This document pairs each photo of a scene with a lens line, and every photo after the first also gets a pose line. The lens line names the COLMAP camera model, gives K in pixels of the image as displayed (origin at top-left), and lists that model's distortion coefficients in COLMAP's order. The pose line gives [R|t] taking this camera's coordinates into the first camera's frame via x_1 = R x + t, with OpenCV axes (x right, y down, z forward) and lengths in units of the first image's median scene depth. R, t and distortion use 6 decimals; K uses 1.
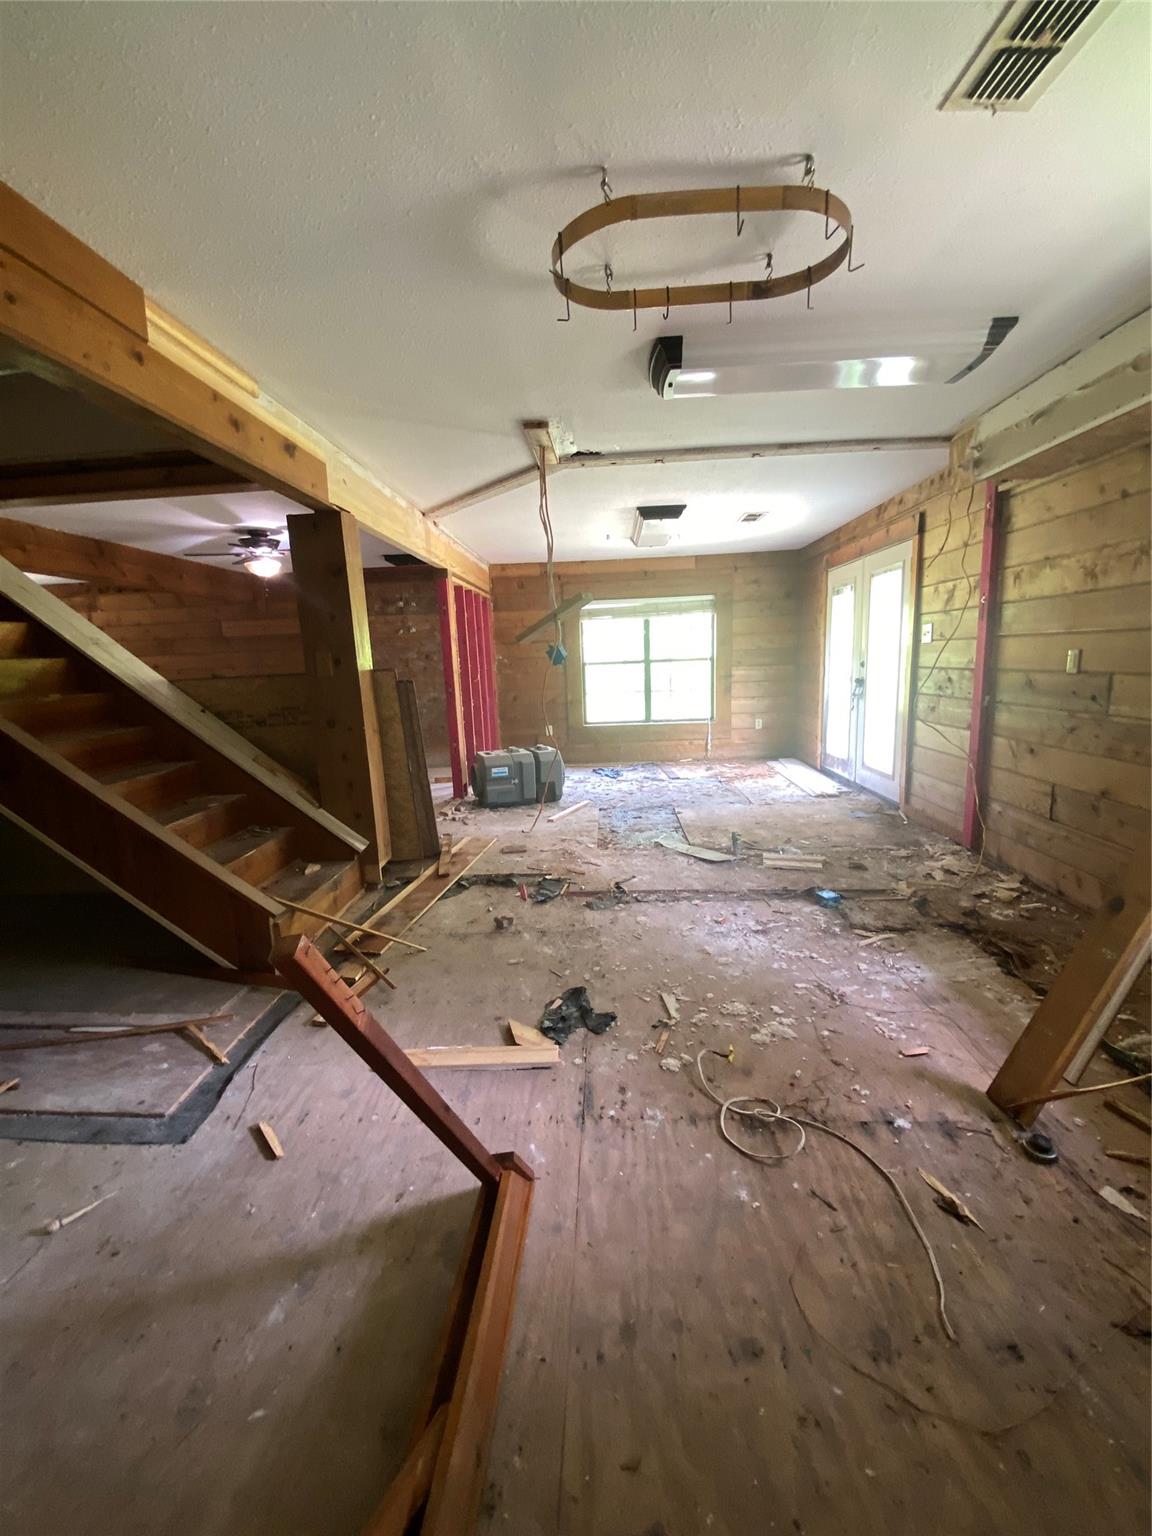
lens RADIAL K [[629.3, 0, 580.7], [0, 629.3, 767.9], [0, 0, 1]] dist [0.028929, -0.022395]
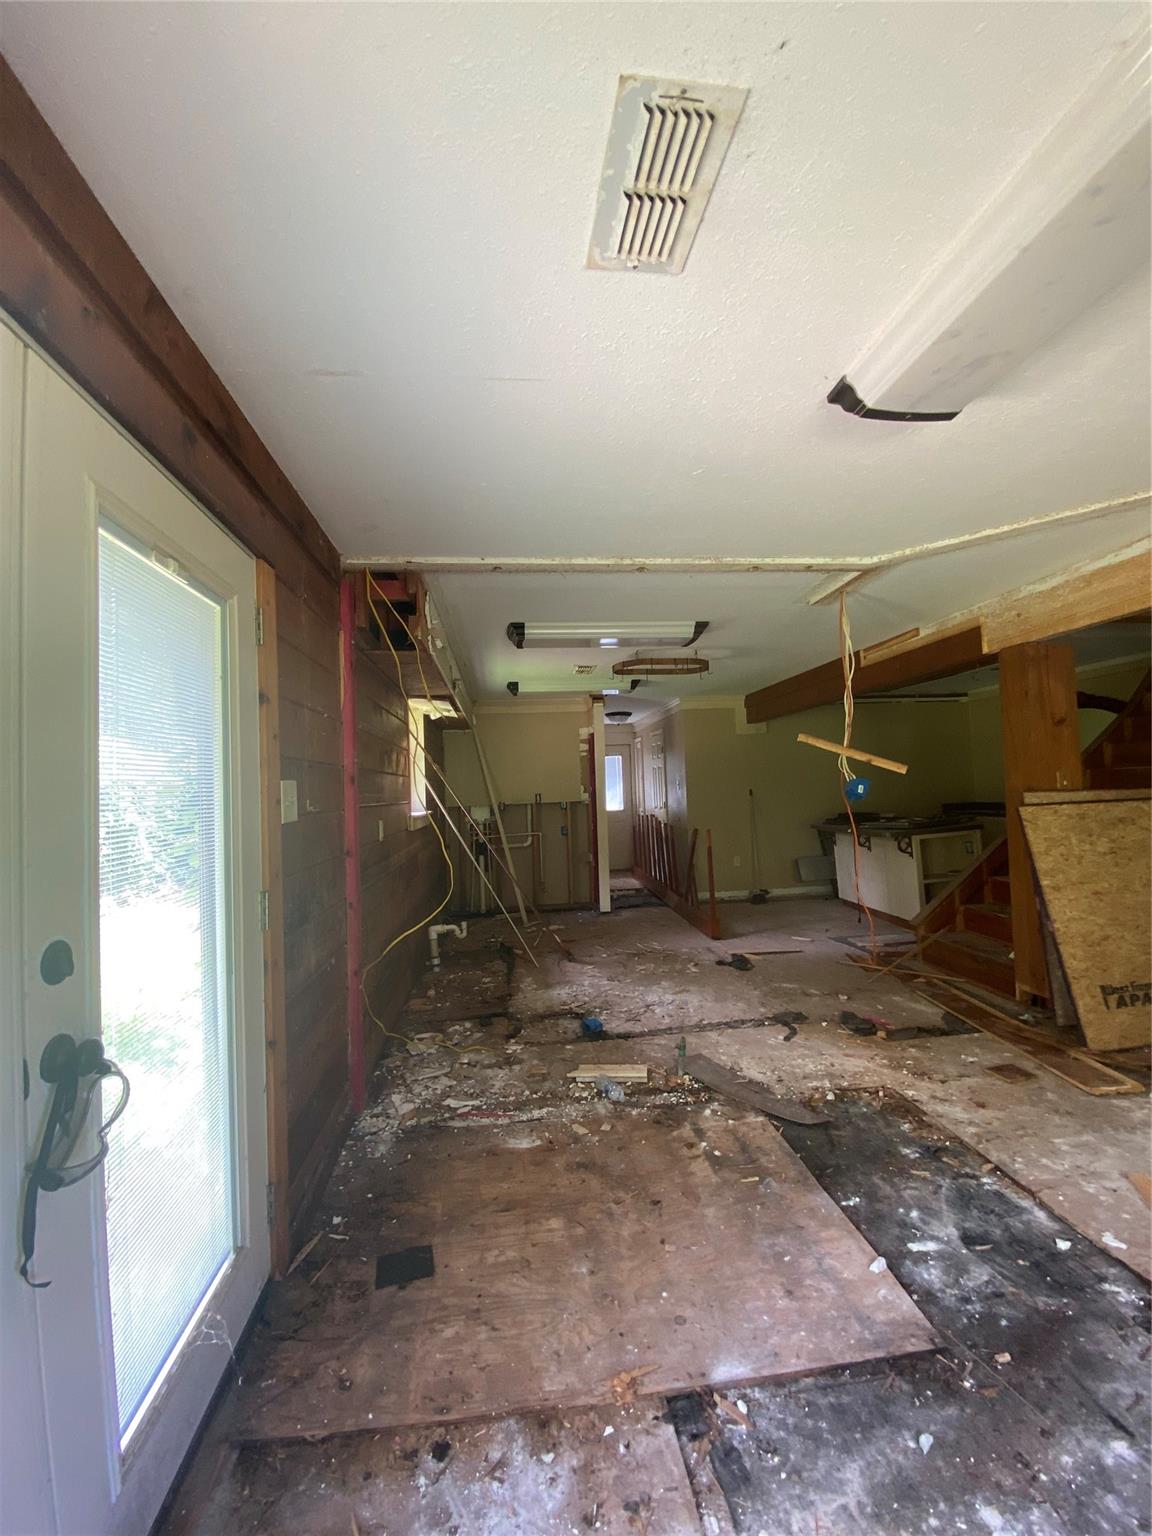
lens RADIAL K [[629.3, 0, 580.7], [0, 629.3, 767.9], [0, 0, 1]] dist [0.028929, -0.022395]
pose [[-0.983427, 0.067841, -0.168132, 0.572905], [0.044657, 0.989421, 0.138025, -0.400808], [0.175717, 0.128229, -0.976054, 2.044624]]
